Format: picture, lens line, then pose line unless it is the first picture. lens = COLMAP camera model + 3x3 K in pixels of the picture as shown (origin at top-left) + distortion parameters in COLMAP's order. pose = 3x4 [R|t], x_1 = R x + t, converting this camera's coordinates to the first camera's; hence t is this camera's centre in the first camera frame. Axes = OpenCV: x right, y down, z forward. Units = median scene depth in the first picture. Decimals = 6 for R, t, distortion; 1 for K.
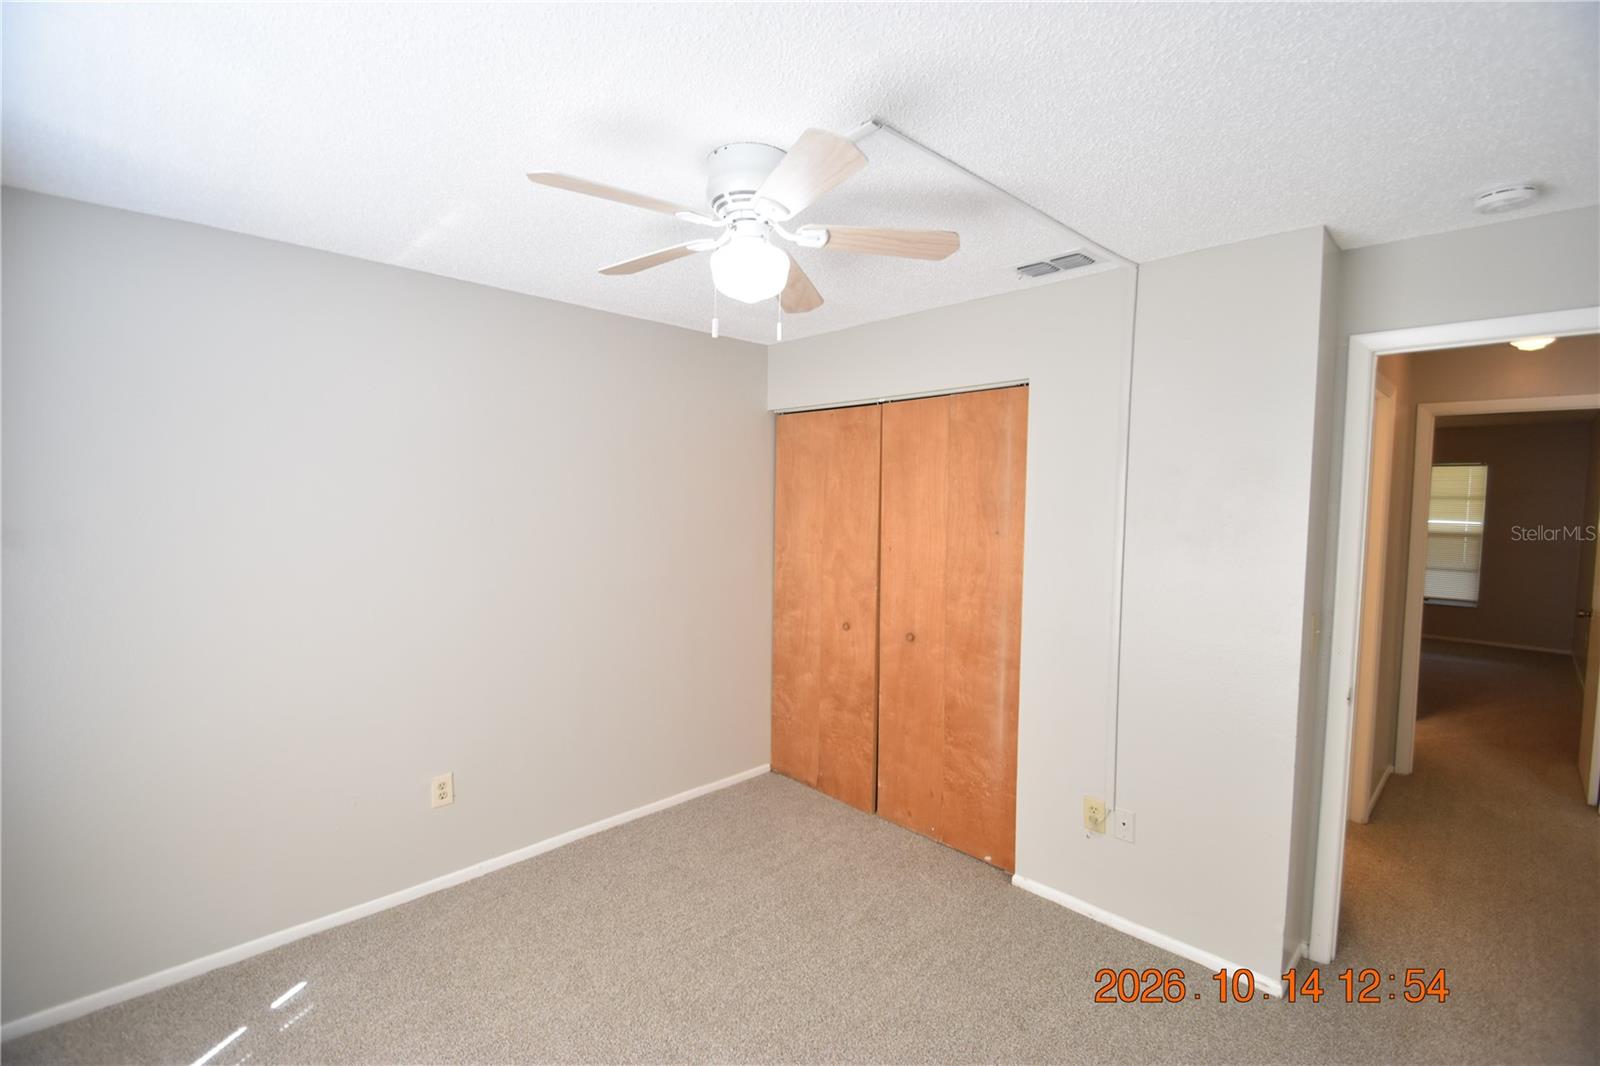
lens RADIAL K [[701.3, 0, 791.3], [0, 701.3, 541.8], [0, 0, 1]] dist [0.014197, -0.016208]
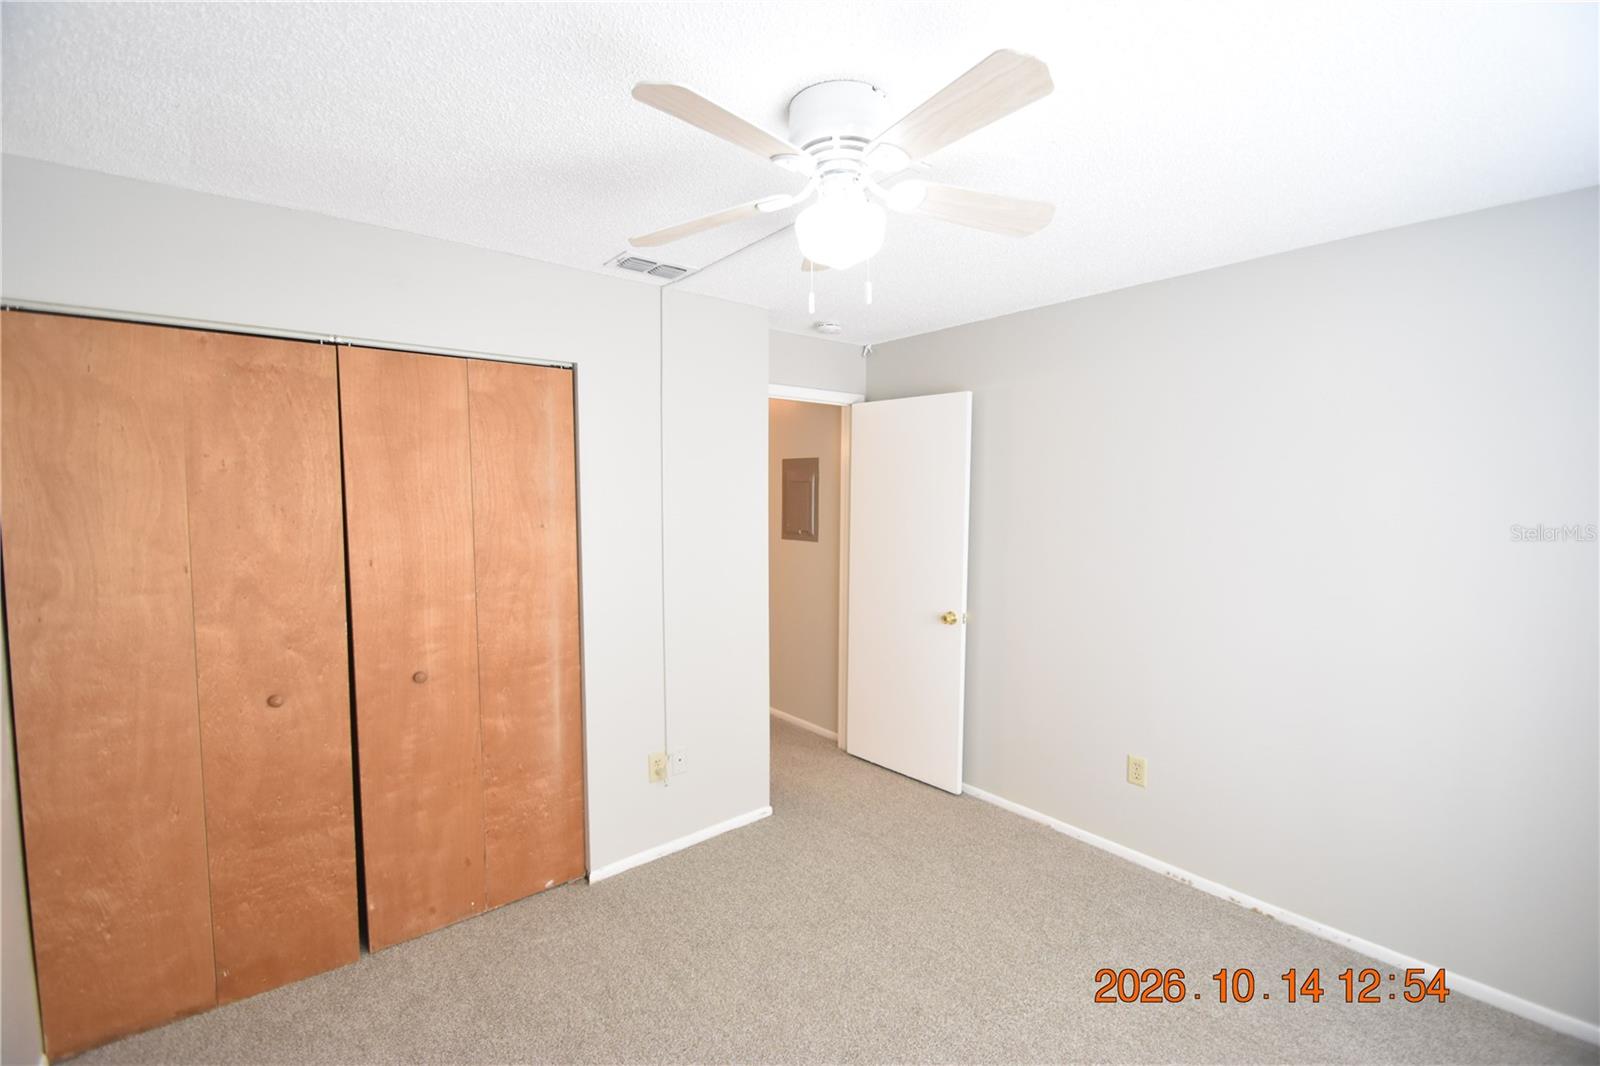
lens RADIAL K [[701.3, 0, 791.3], [0, 701.3, 541.8], [0, 0, 1]] dist [0.014197, -0.016208]
pose [[0.073208, -0.081640, 0.993970, -0.528818], [0.064147, 0.994966, 0.076997, -0.037522], [-0.995252, 0.058124, 0.078076, 0.550484]]
